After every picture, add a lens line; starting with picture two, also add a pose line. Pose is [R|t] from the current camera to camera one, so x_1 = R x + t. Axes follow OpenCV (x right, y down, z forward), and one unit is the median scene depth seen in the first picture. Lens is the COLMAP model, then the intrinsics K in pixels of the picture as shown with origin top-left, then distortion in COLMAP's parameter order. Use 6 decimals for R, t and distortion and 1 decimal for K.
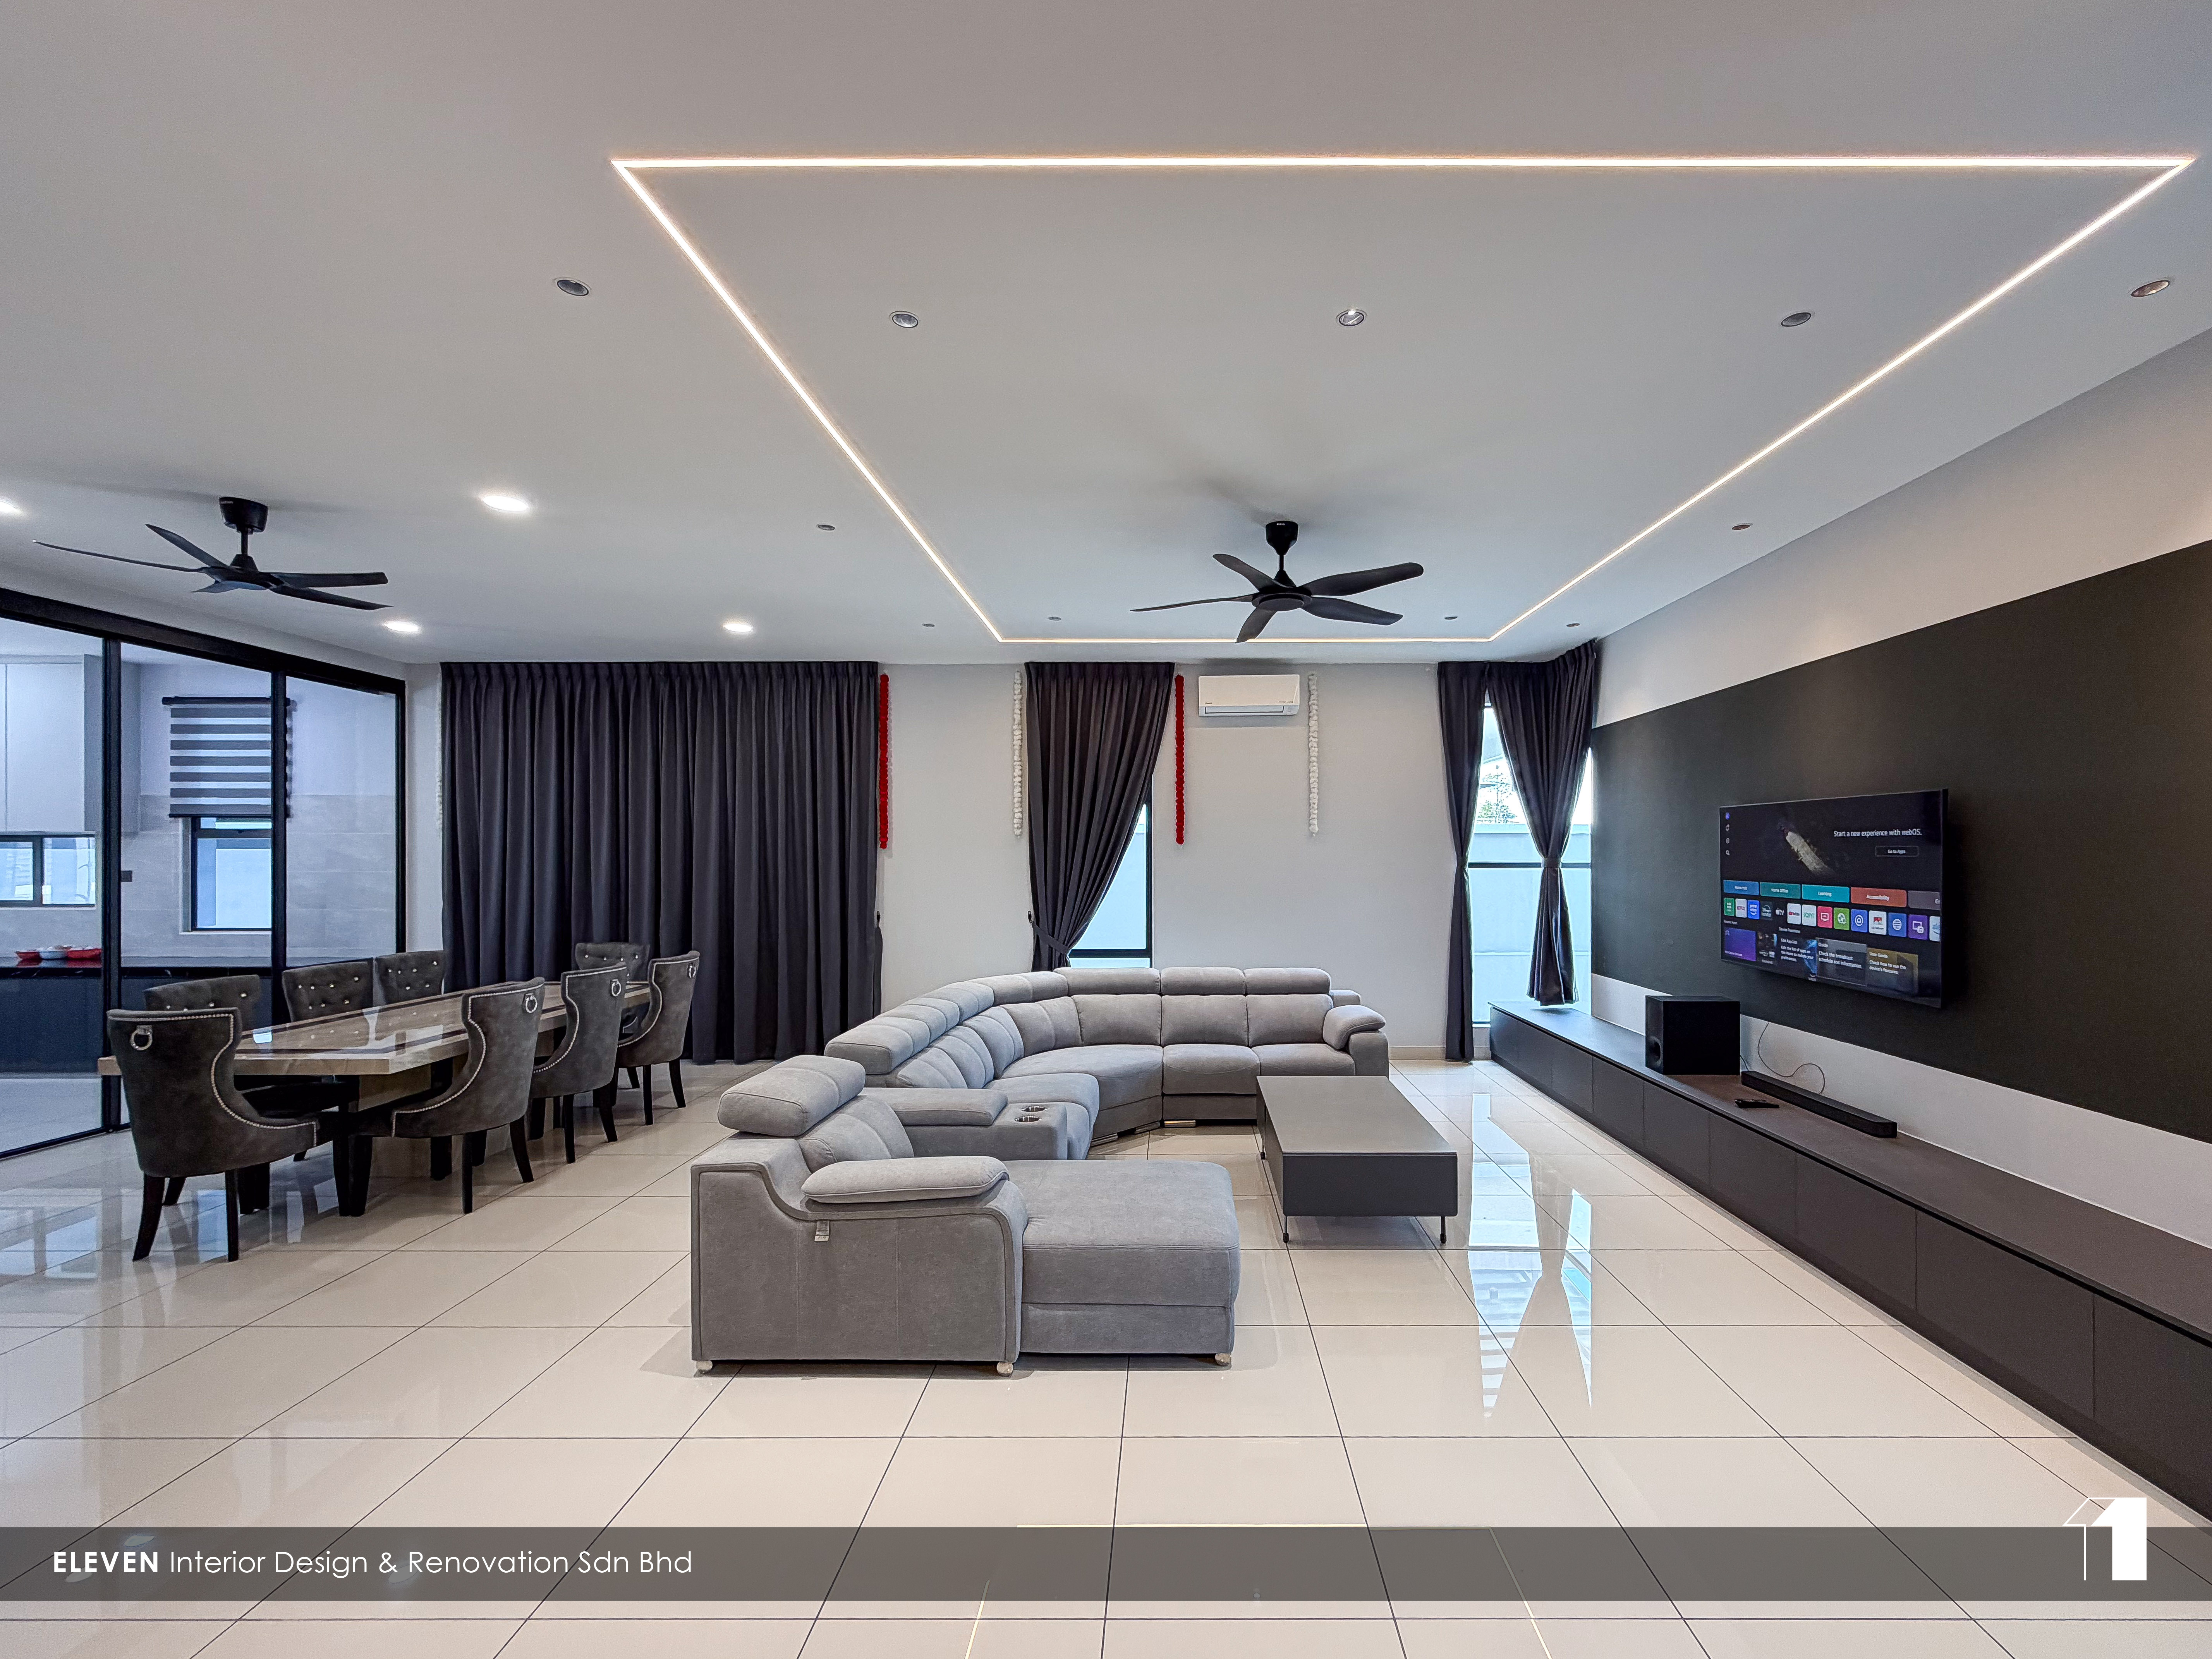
lens RADIAL K [[910.6, 0, 1182.5], [0, 910.6, 853.3], [0, 0, 1]] dist [-0.003793, -0.000477]
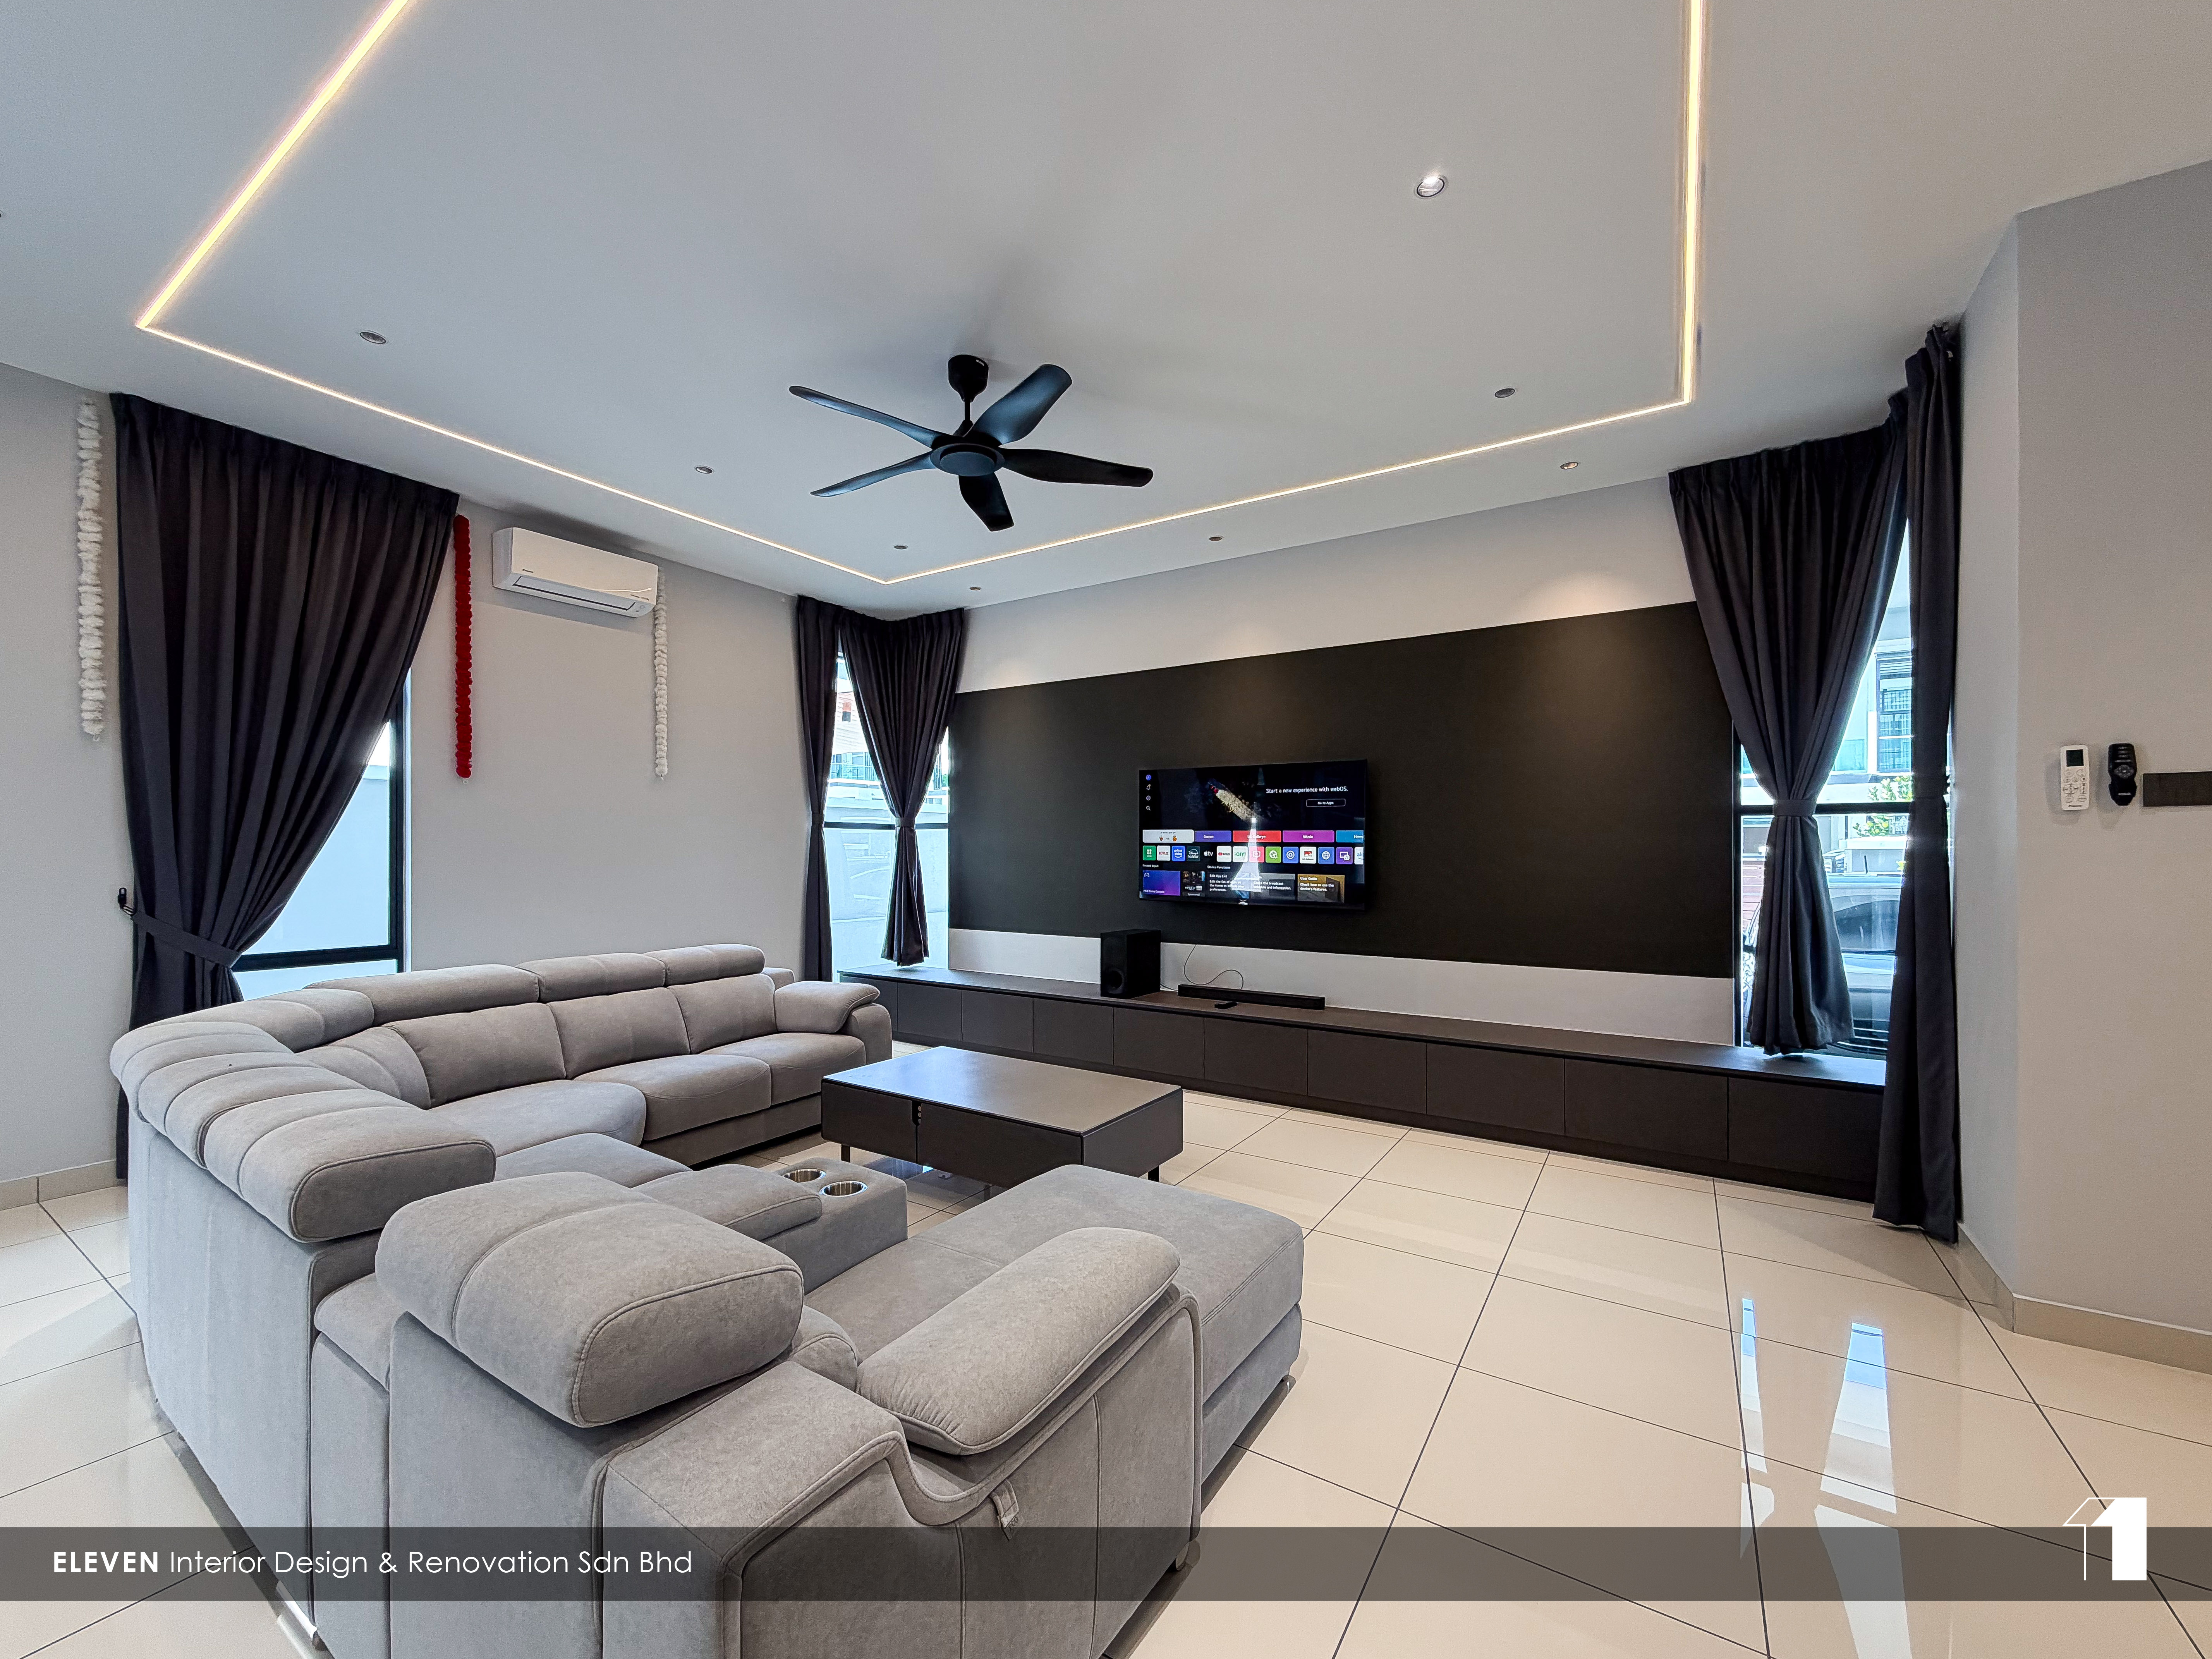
lens RADIAL K [[887.9, 0, 1092.8], [0, 887.9, 854.7], [0, 0, 1]] dist [0.000044, 0.000353]
pose [[0.555108, 0.001803, 0.831776, -0.433507], [-0.008134, 0.999962, 0.003261, 0.060314], [-0.831739, -0.008576, 0.555101, 0.429325]]
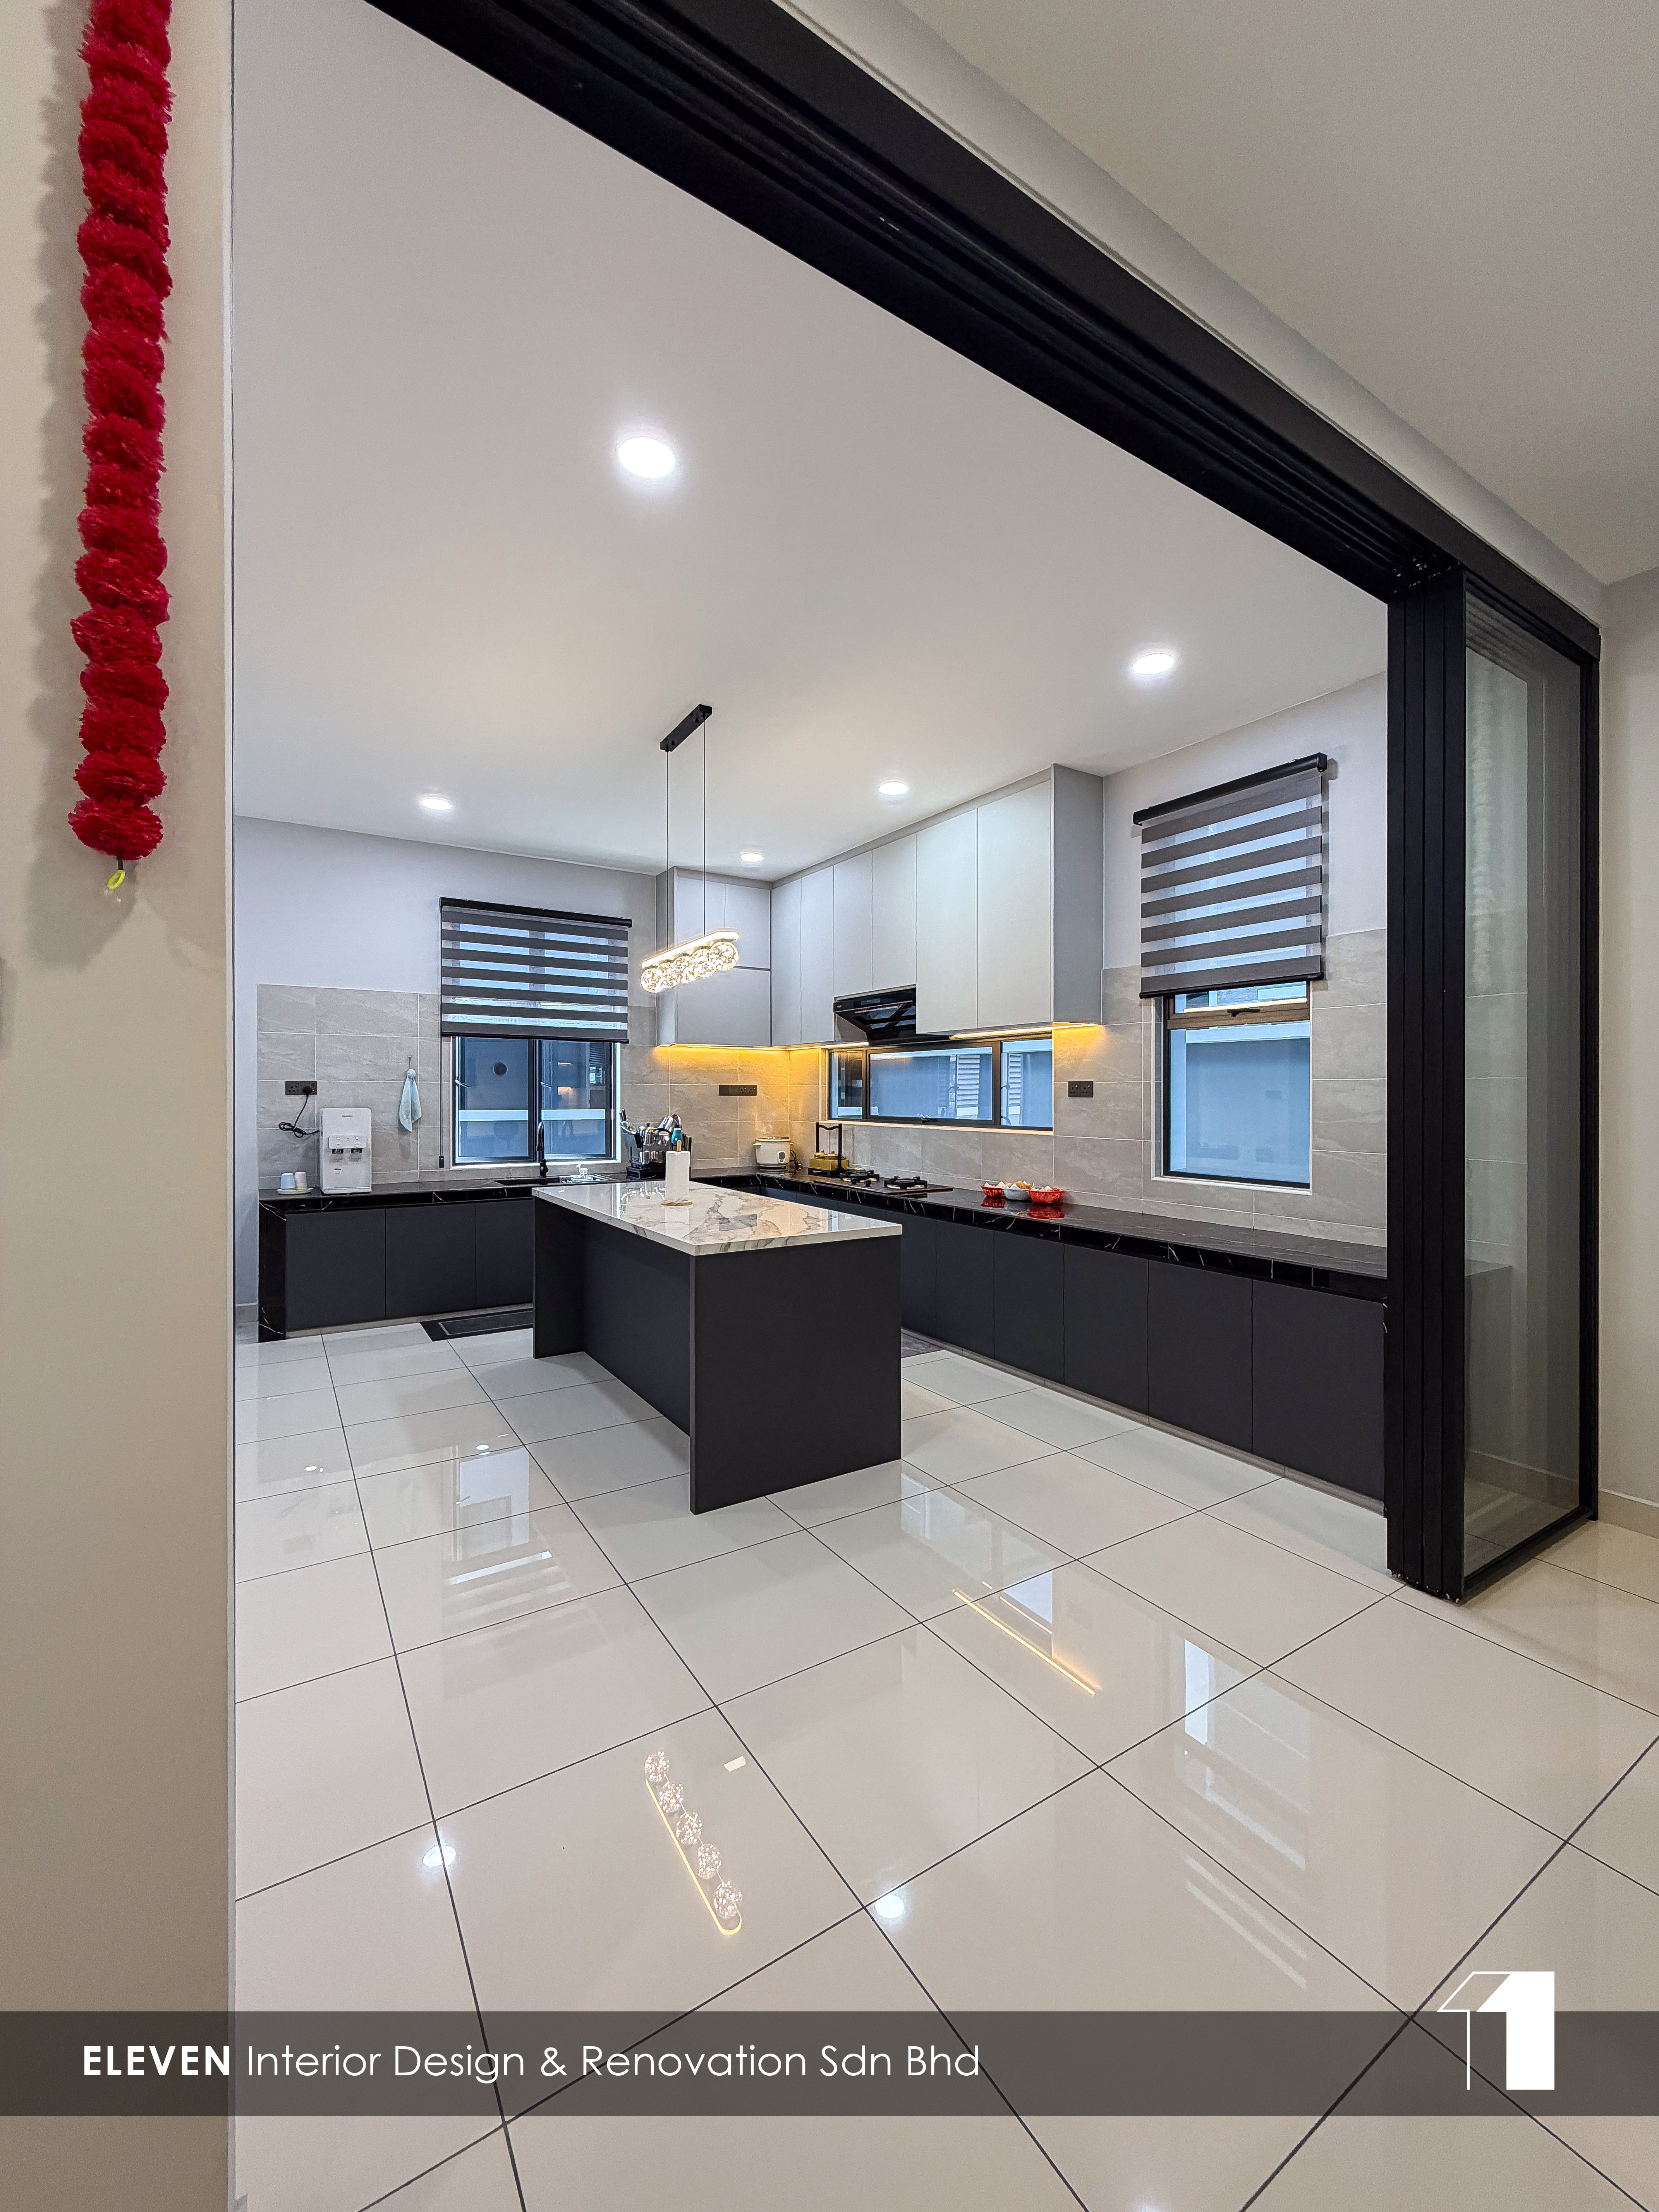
lens RADIAL K [[891.0, 0, 836.3], [0, 891.0, 1102.3], [0, 0, 1]] dist [0.000986, 0.000365]
pose [[0.533939, 0.010035, -0.845464, -1.062641], [0.002191, 0.999910, 0.013252, 0.039740], [0.845520, -0.008928, 0.533869, 0.726281]]
